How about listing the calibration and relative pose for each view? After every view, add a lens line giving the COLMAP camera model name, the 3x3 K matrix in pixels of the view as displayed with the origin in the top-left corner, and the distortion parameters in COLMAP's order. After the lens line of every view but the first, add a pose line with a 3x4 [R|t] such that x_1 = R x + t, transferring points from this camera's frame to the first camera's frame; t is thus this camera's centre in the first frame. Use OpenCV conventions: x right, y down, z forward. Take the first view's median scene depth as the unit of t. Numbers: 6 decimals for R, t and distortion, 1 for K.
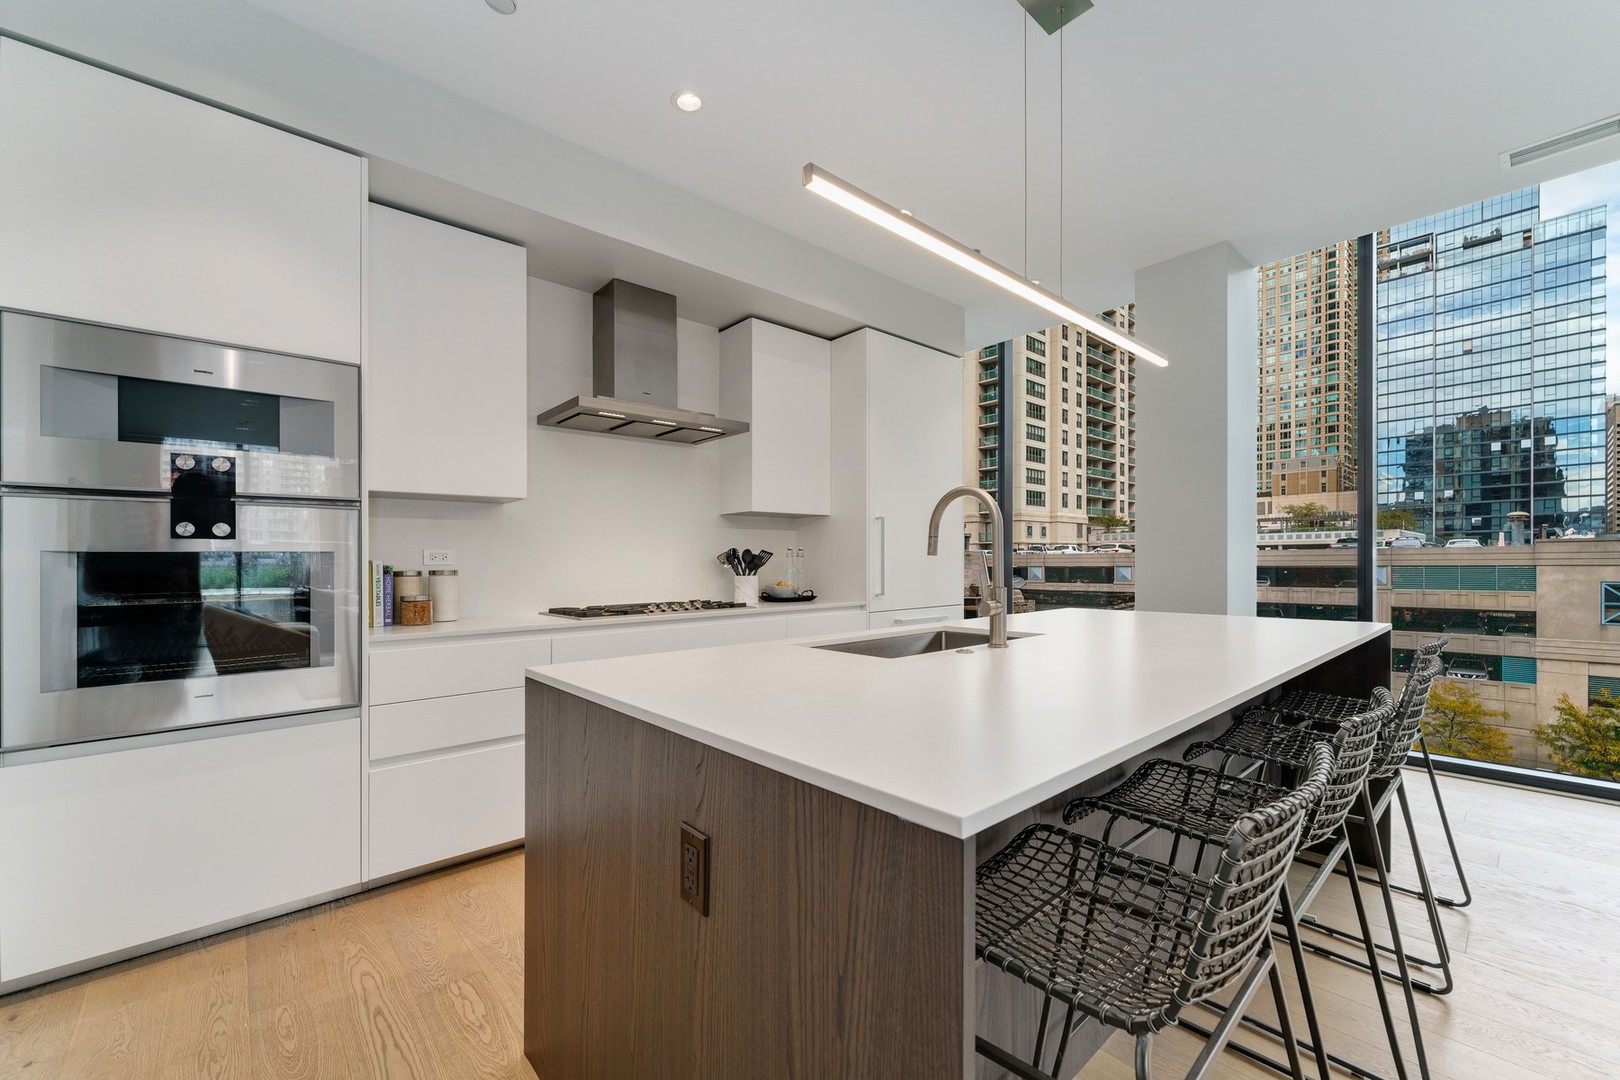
lens RADIAL K [[636.4, 0, 831.7], [0, 636.4, 564.2], [0, 0, 1]] dist [-0.000236, 0.000610]
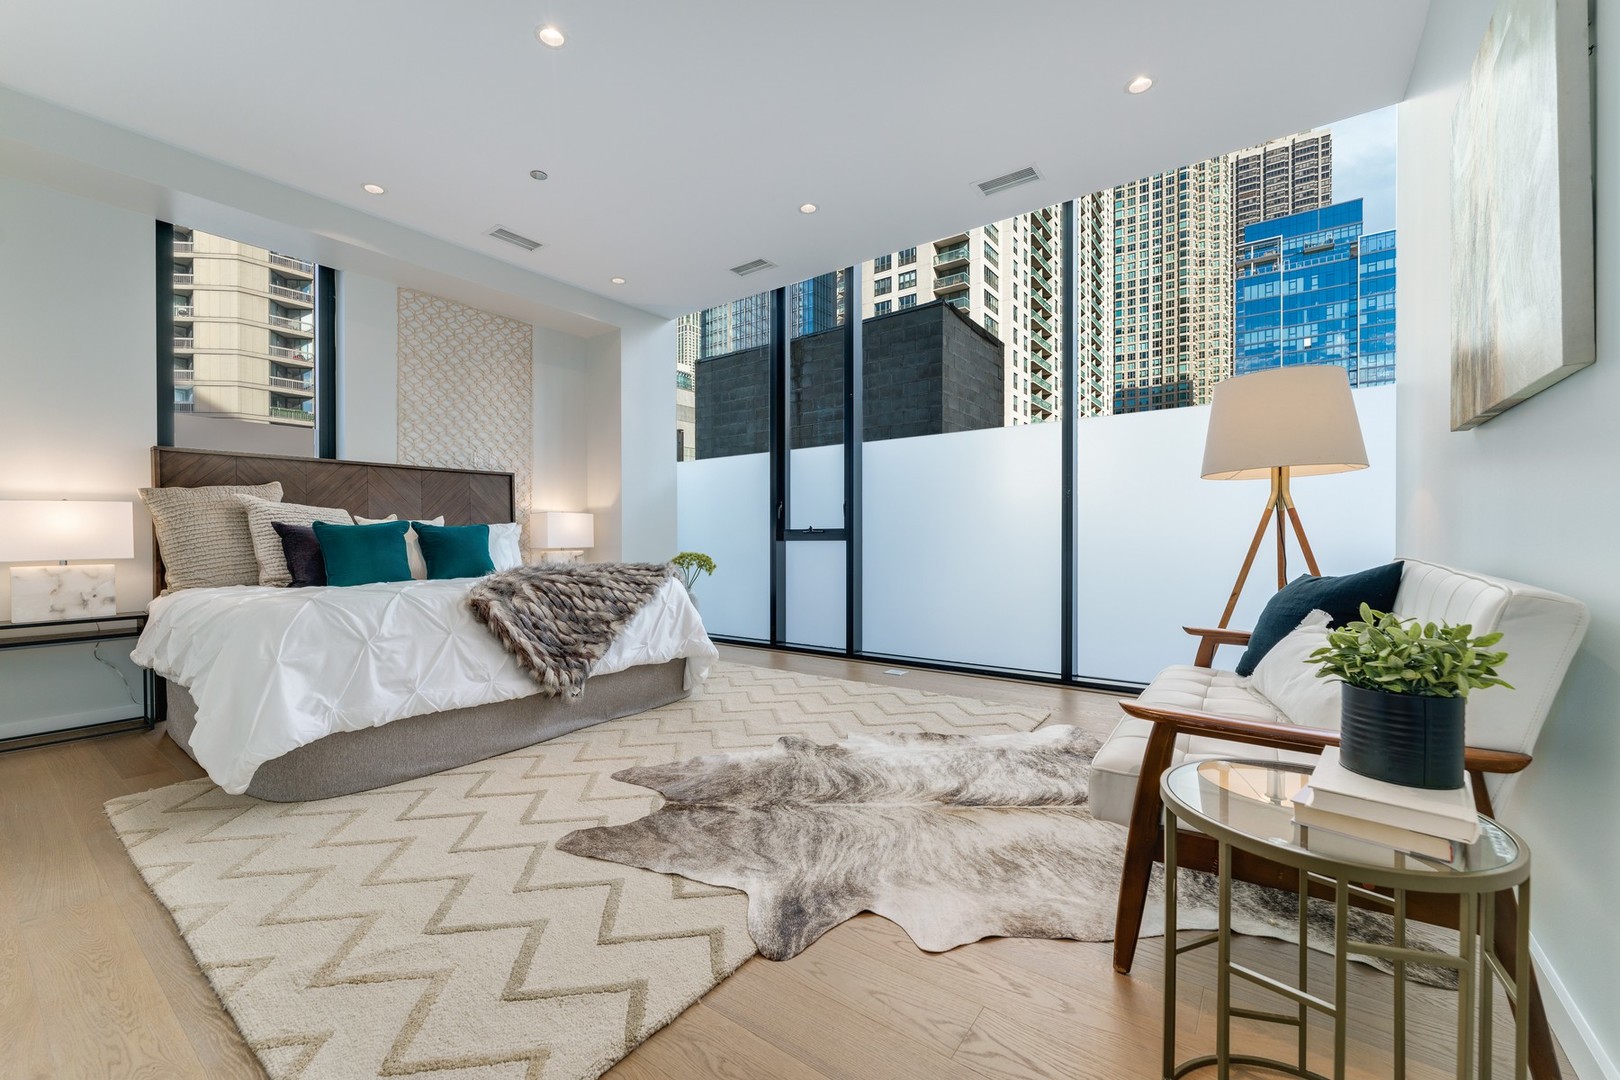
lens RADIAL K [[636.4, 0, 802.8], [0, 636.4, 534.9], [0, 0, 1]] dist [-0.000236, 0.000610]
pose [[0.984879, 0.008593, 0.173032, -0.092637], [-0.008386, 0.999963, -0.001926, -0.000938], [-0.173043, 0.000446, 0.984914, 0.121373]]
